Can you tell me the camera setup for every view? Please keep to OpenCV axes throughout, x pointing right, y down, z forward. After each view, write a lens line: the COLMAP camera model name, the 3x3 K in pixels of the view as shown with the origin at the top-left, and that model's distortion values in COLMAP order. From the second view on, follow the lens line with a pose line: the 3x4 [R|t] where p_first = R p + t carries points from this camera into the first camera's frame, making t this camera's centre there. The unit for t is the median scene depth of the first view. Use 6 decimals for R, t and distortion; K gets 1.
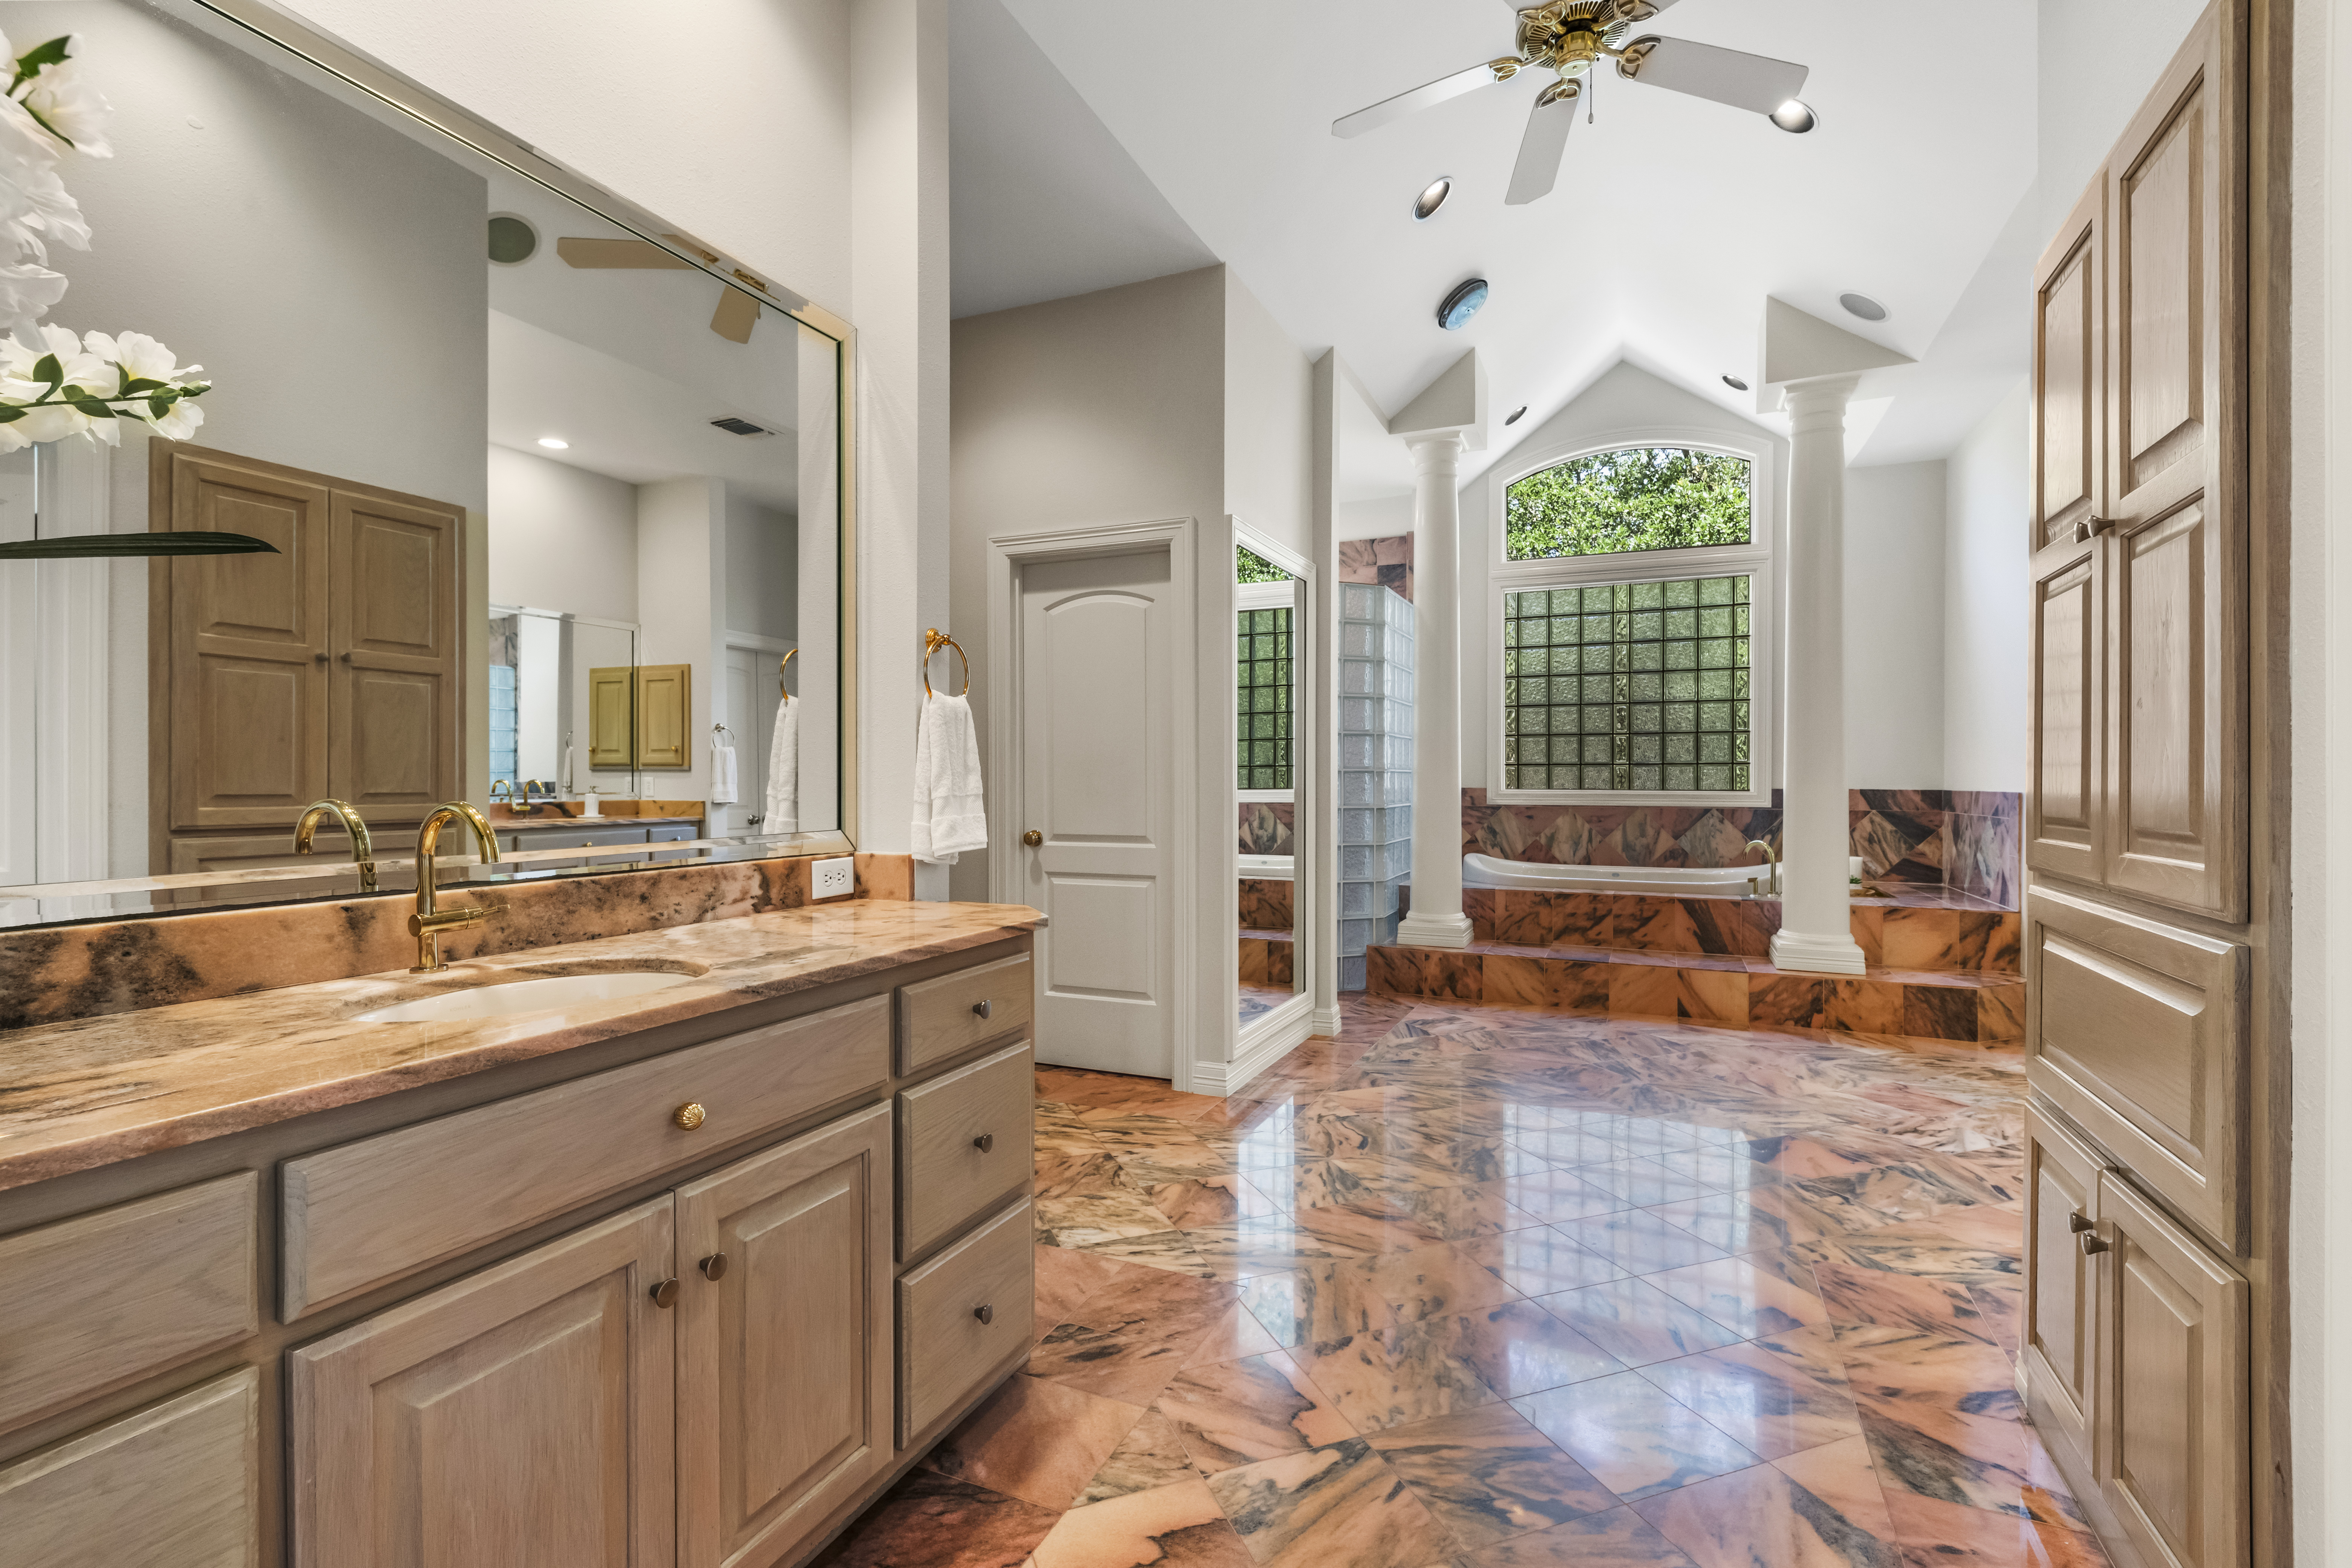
lens RADIAL K [[1033.0, 0, 1176.8], [0, 1033.0, 781.8], [0, 0, 1]] dist [0.004995, -0.001215]
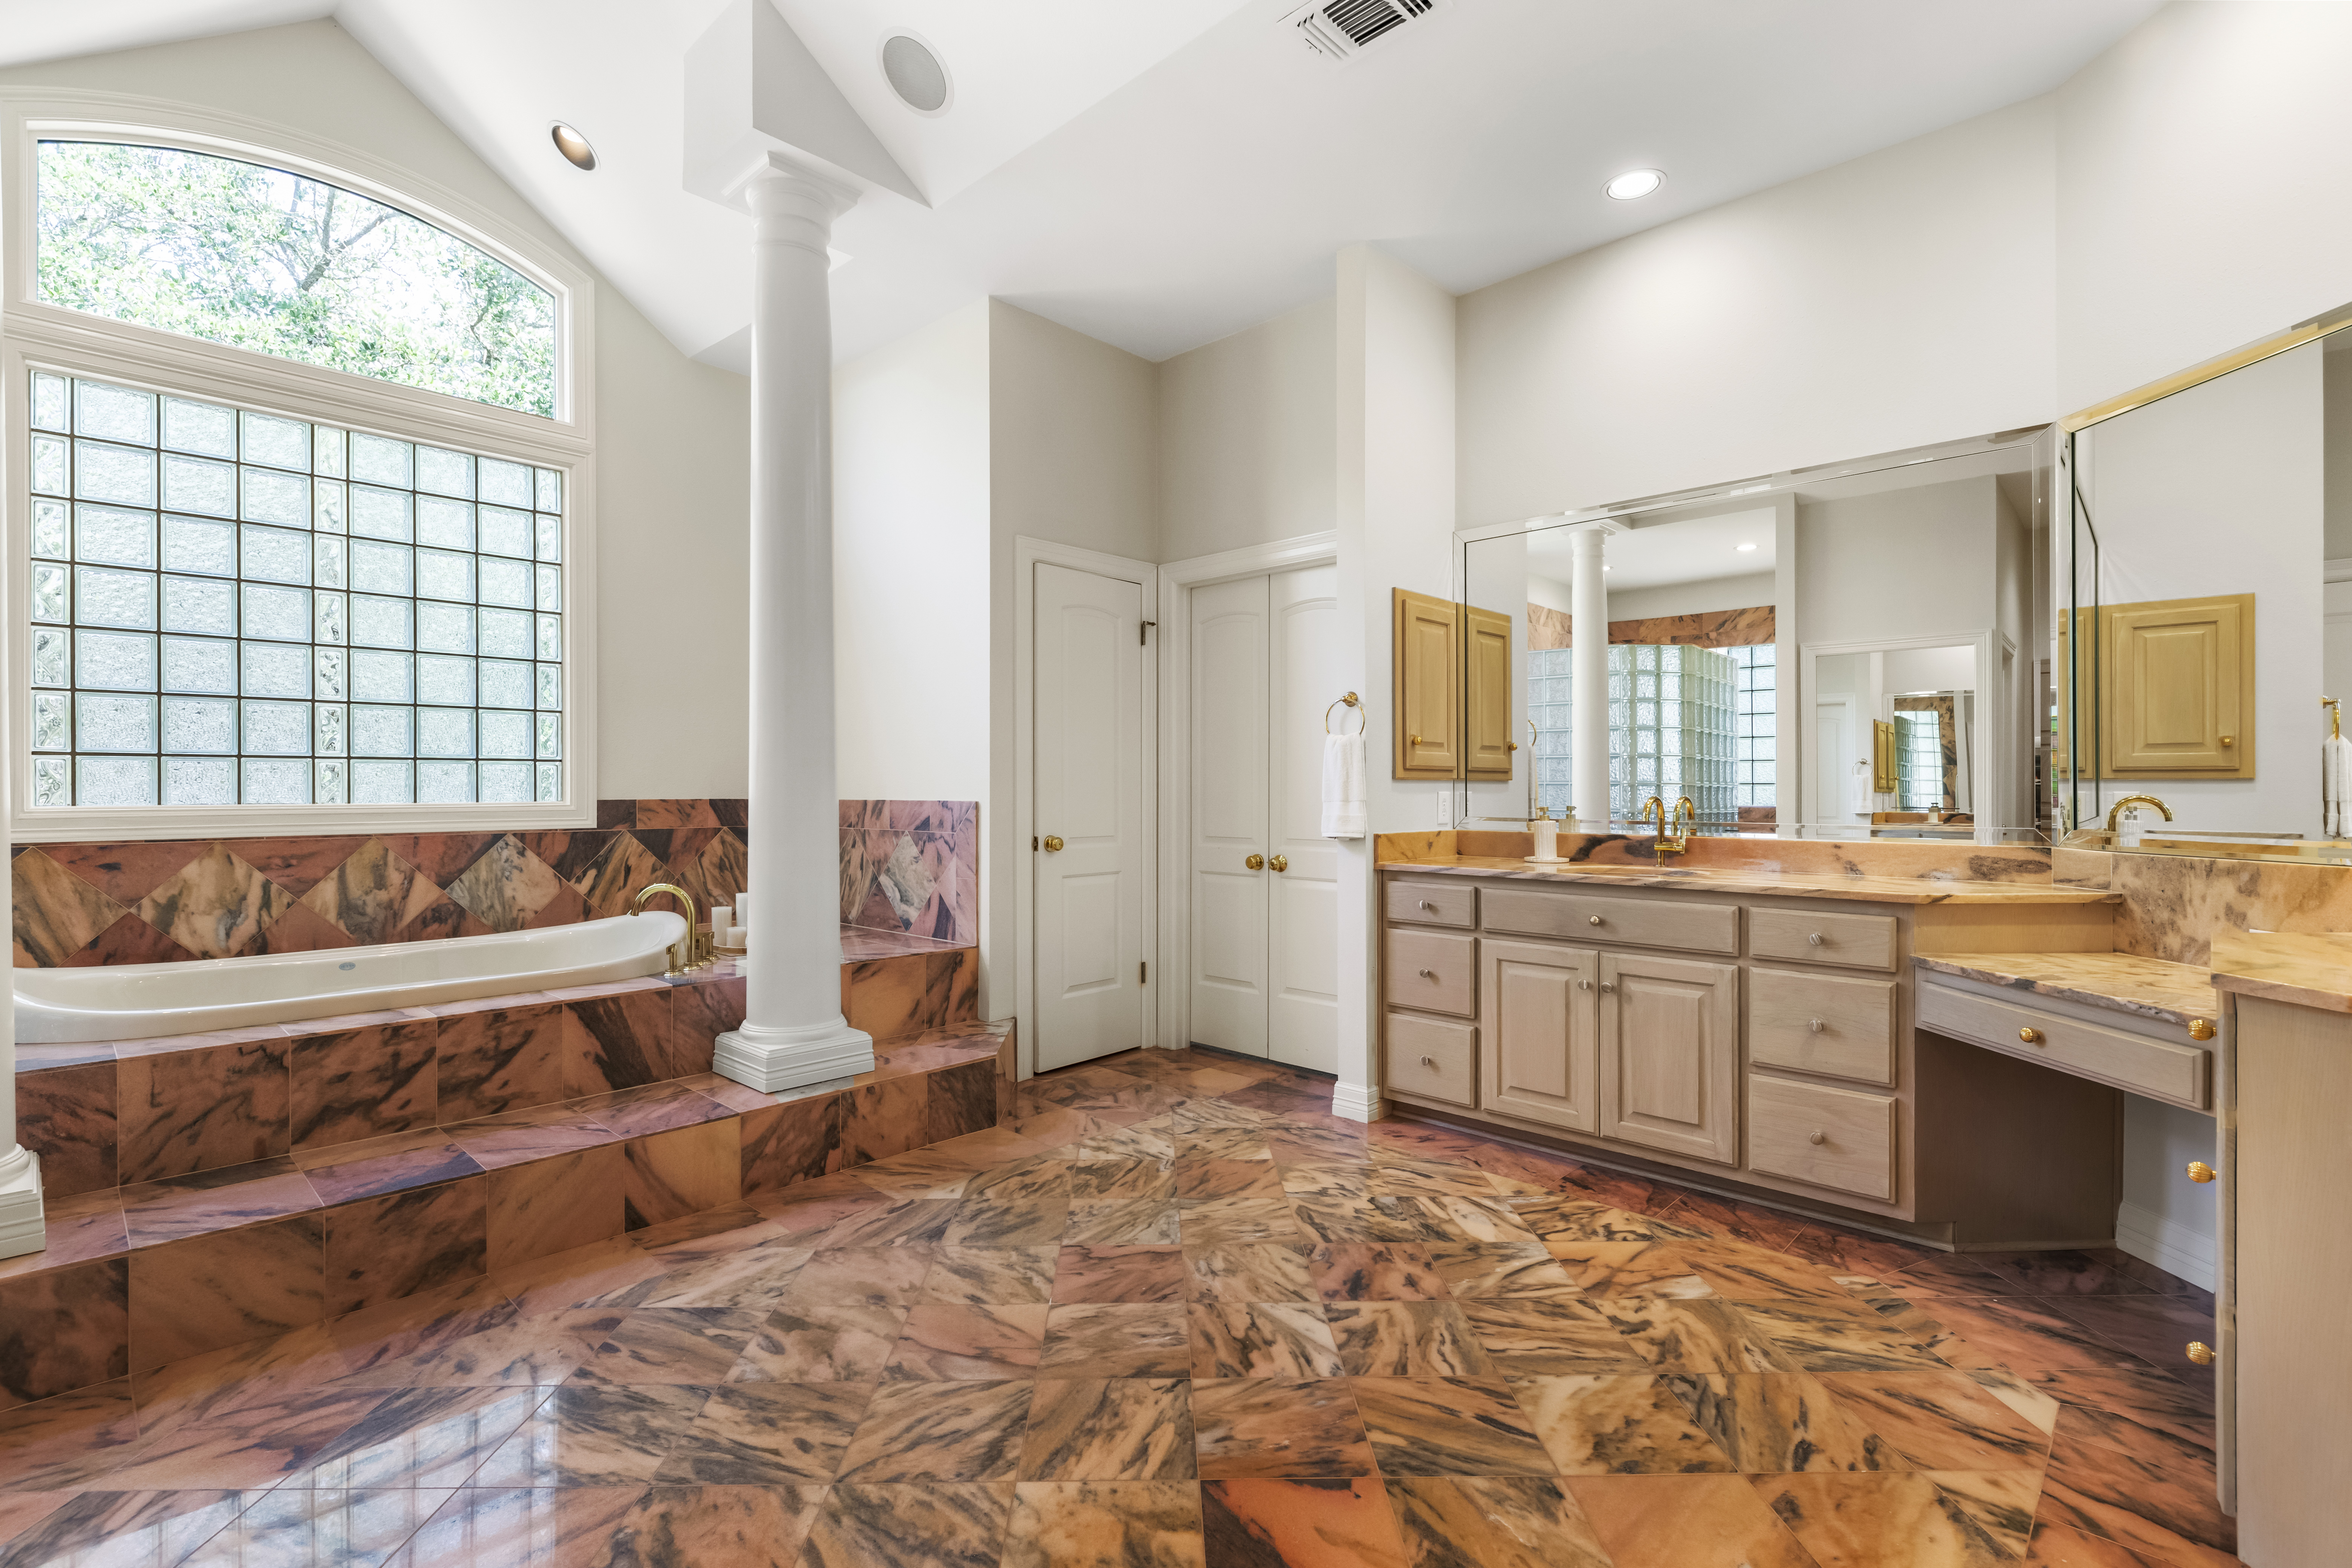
lens RADIAL K [[1033.0, 0, 1087.8], [0, 1033.0, 789.3], [0, 0, 1]] dist [0.004995, -0.001215]
pose [[0.329027, -0.004210, 0.944311, 0.058477], [0.004019, 0.999987, 0.003058, -0.001005], [-0.944312, 0.002789, 0.329039, 0.562624]]
